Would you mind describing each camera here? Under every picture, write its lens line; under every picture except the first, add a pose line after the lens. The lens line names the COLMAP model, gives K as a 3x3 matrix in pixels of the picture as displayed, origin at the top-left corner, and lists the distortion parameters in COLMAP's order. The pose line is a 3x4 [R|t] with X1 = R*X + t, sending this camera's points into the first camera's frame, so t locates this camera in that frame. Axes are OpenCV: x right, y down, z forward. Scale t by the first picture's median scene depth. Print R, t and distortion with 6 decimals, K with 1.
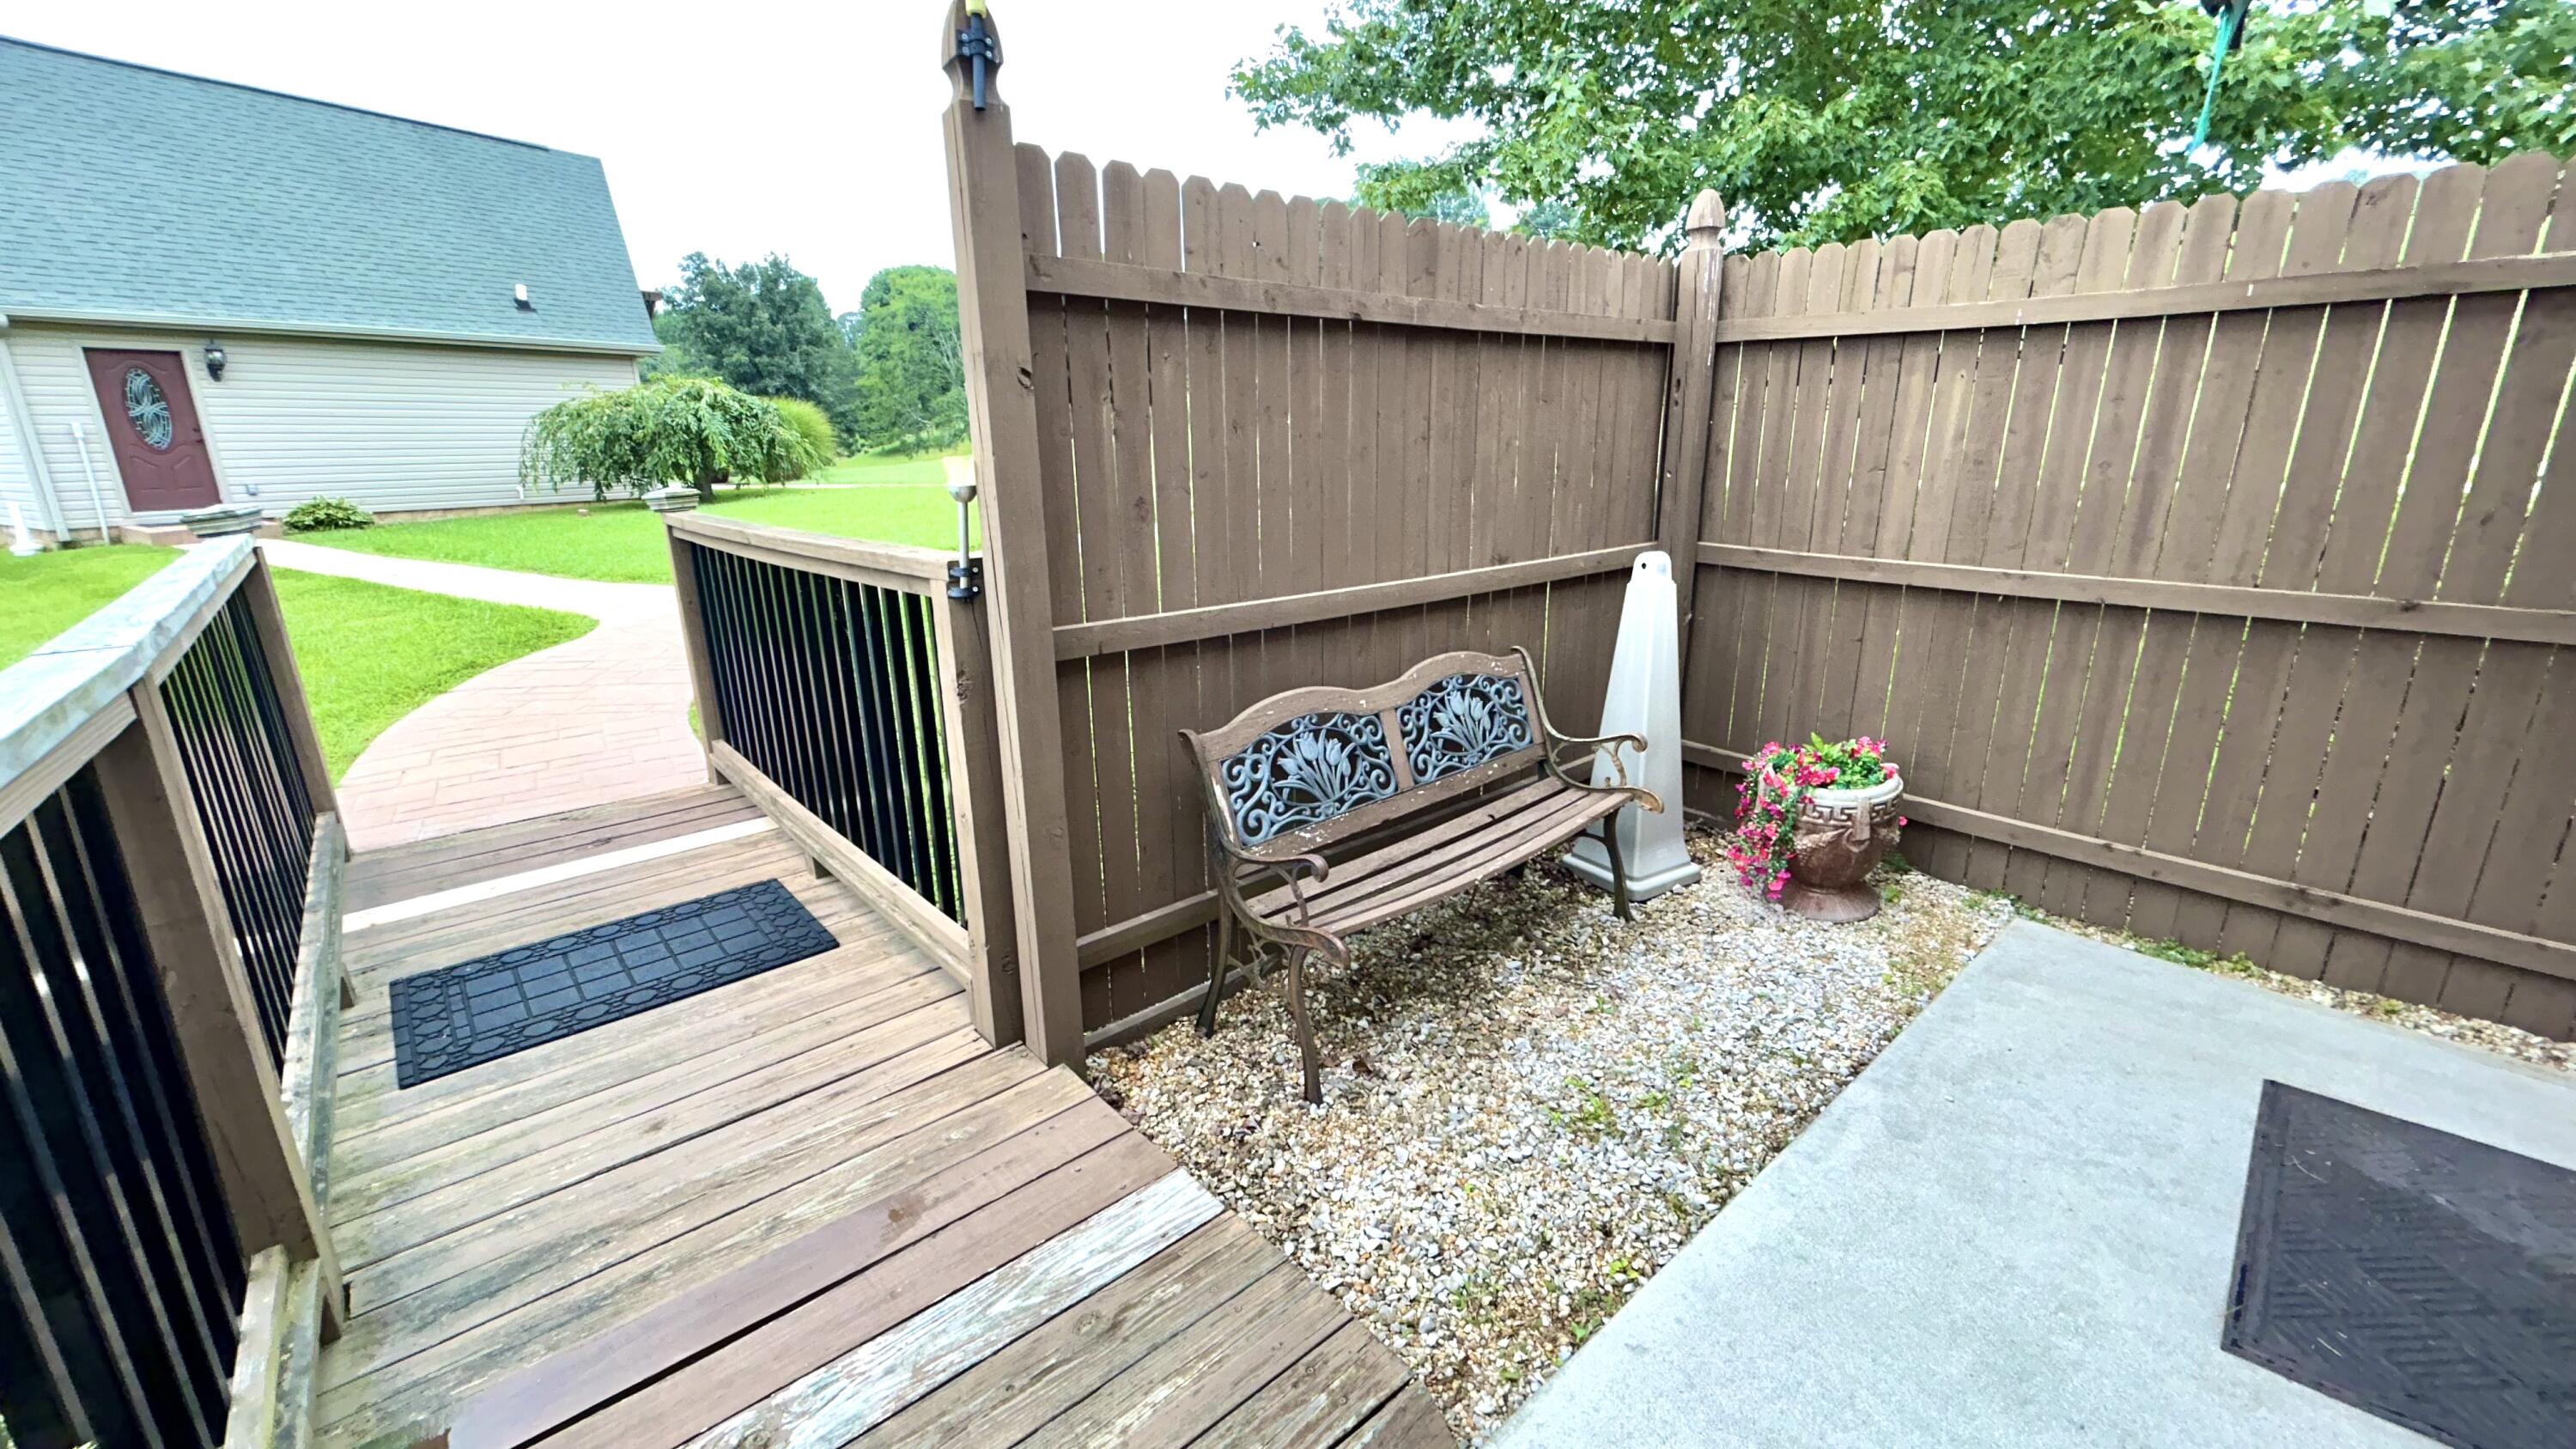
lens RADIAL K [[1034.3, 0, 1293.2], [0, 1034.3, 727.6], [0, 0, 1]] dist [-0.007489, 0.000721]
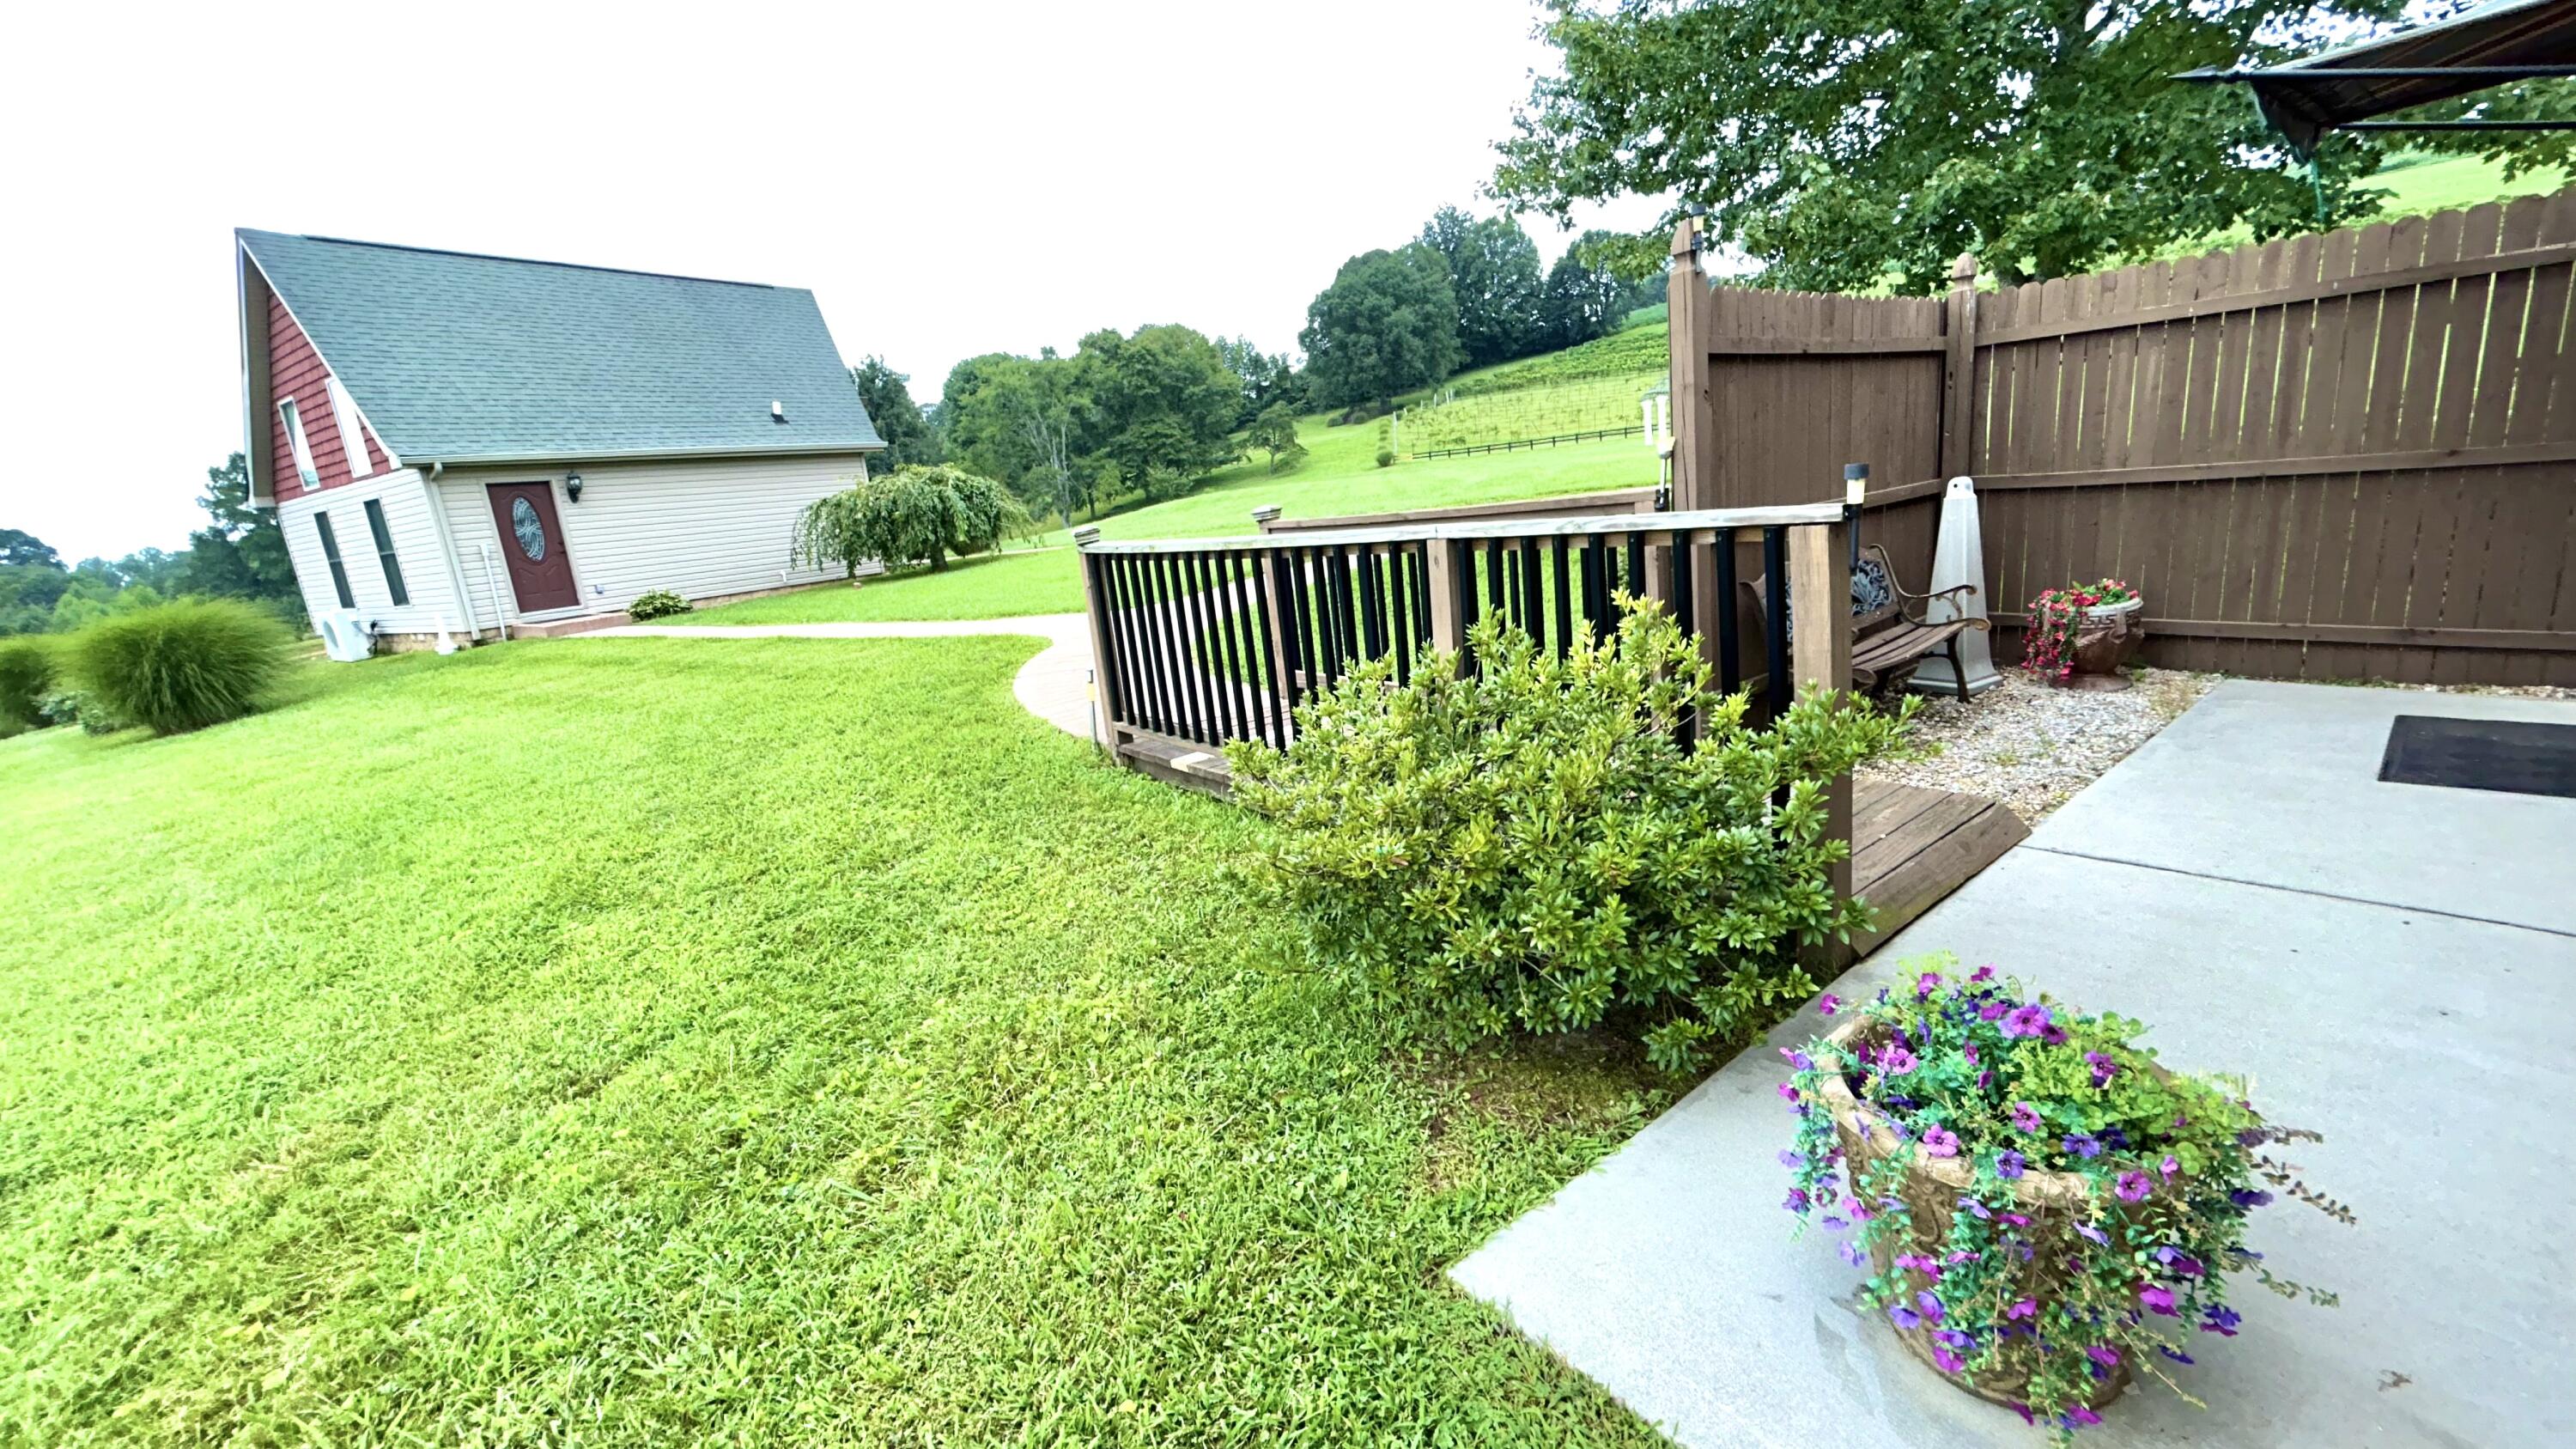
lens RADIAL K [[1034.3, 0, 1287.4], [0, 1034.3, 730.8], [0, 0, 1]] dist [-0.007489, 0.000721]
pose [[0.994172, -0.072624, -0.079673, -0.543554], [0.069230, 0.996605, -0.044563, 0.203841], [0.082639, 0.038788, 0.995824, -0.613881]]
